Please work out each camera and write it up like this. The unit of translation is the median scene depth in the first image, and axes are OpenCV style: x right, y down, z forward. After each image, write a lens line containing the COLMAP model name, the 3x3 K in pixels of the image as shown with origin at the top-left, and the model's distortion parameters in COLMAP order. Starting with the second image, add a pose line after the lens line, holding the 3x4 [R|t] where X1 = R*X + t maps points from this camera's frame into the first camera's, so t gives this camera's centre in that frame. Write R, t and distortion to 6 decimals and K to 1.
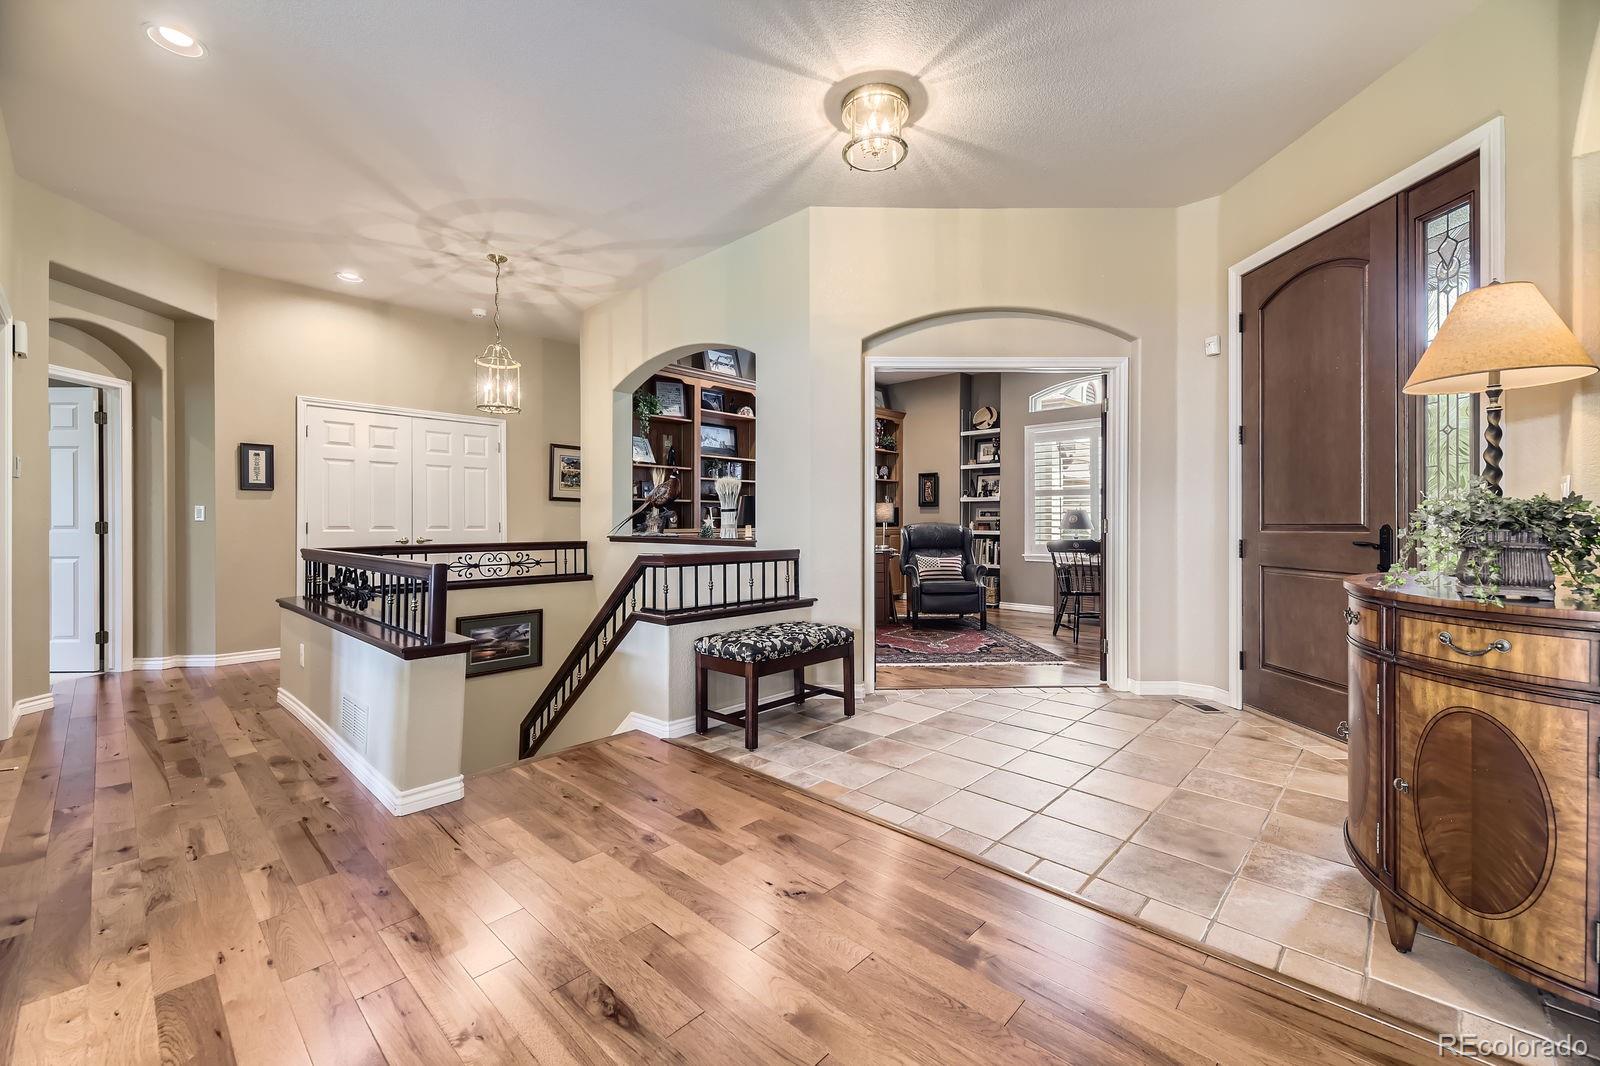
lens RADIAL K [[647.9, 0, 794.7], [0, 647.9, 525.9], [0, 0, 1]] dist [0.015201, -0.003802]
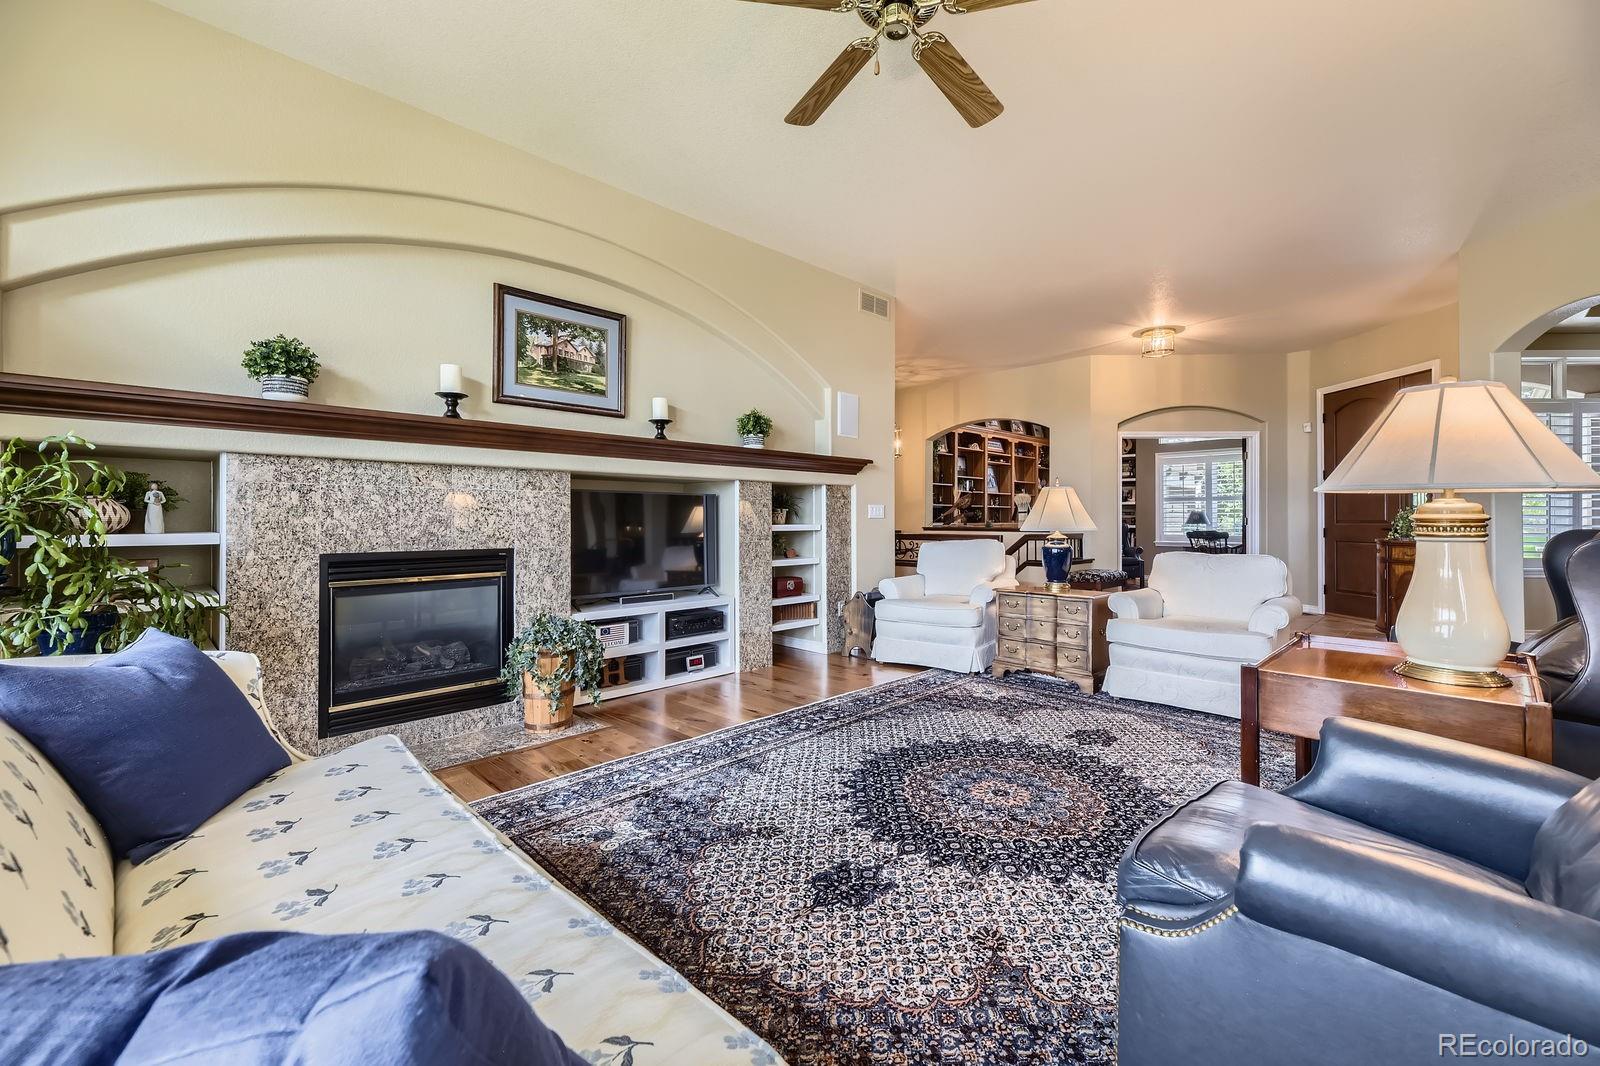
lens RADIAL K [[647.9, 0, 792.6], [0, 647.9, 519.6], [0, 0, 1]] dist [0.015201, -0.003802]
pose [[0.999171, 0.000529, -0.040717, -0.592553], [-0.000744, 0.999986, -0.005251, 0.006060], [0.040714, 0.005277, 0.999157, -0.732950]]
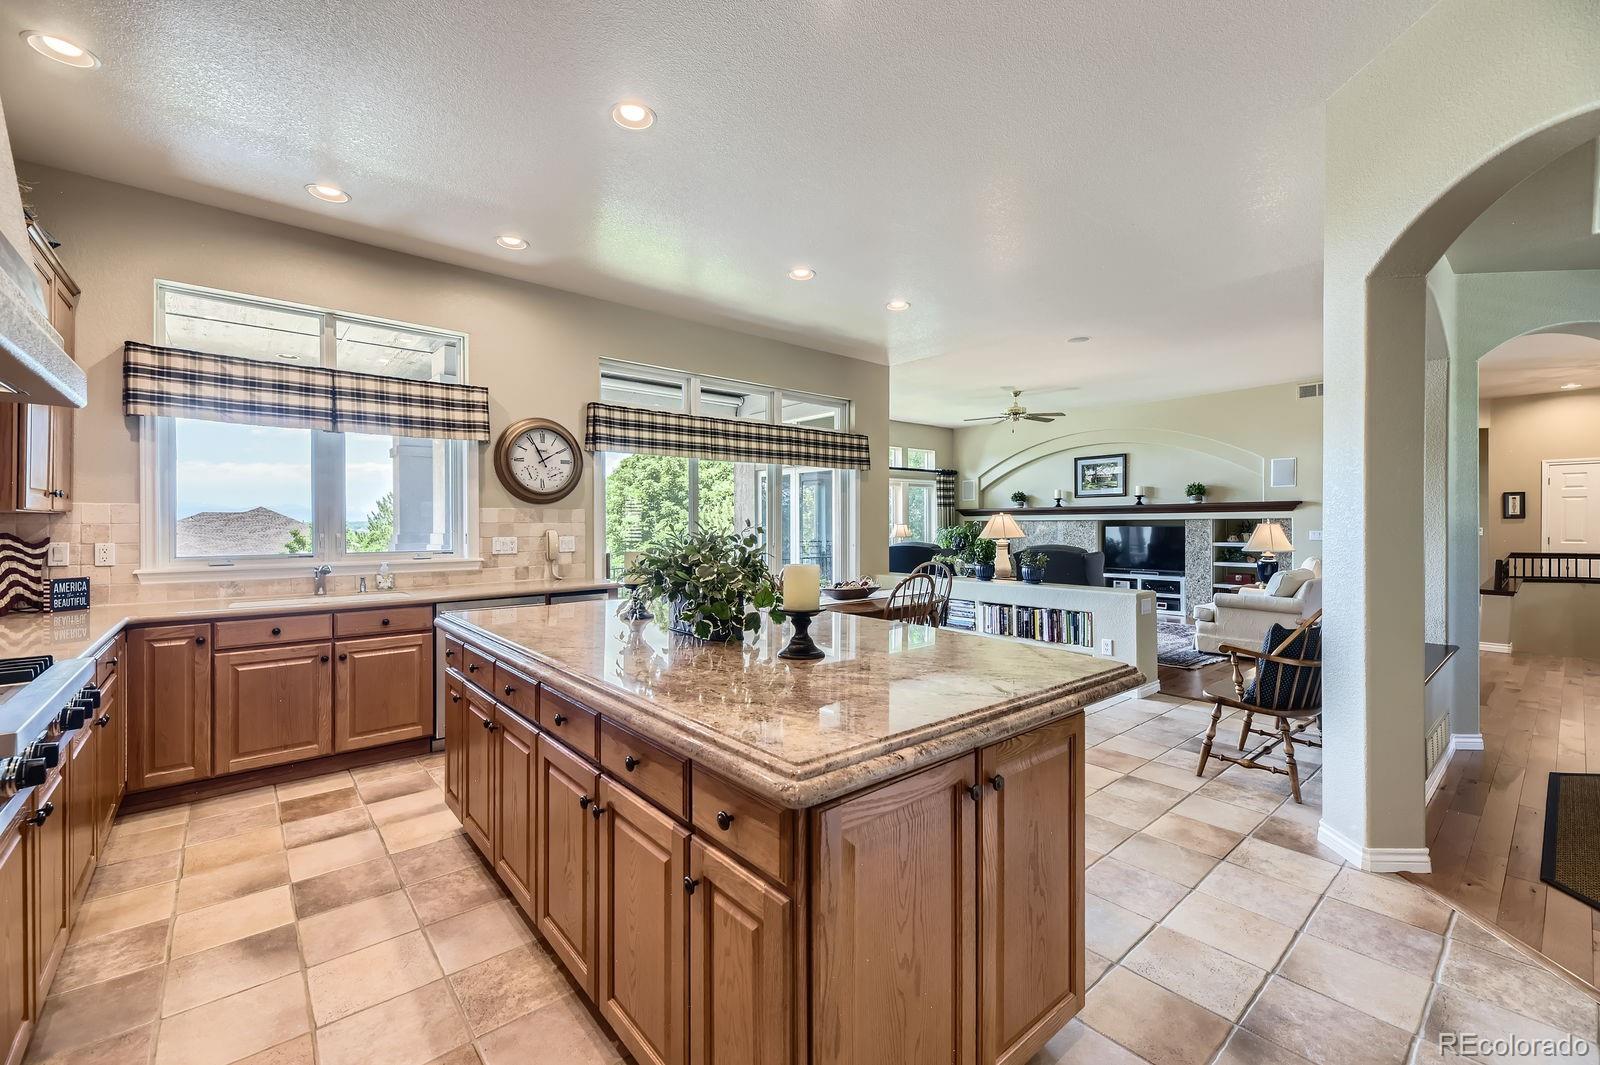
lens RADIAL K [[647.9, 0, 795.1], [0, 647.9, 530.1], [0, 0, 1]] dist [0.015201, -0.003802]
pose [[-0.104628, 0.010486, -0.994456, 1.112298], [-0.001551, 0.999941, 0.010707, -0.039264], [0.994510, 0.002663, -0.104606, -0.720359]]
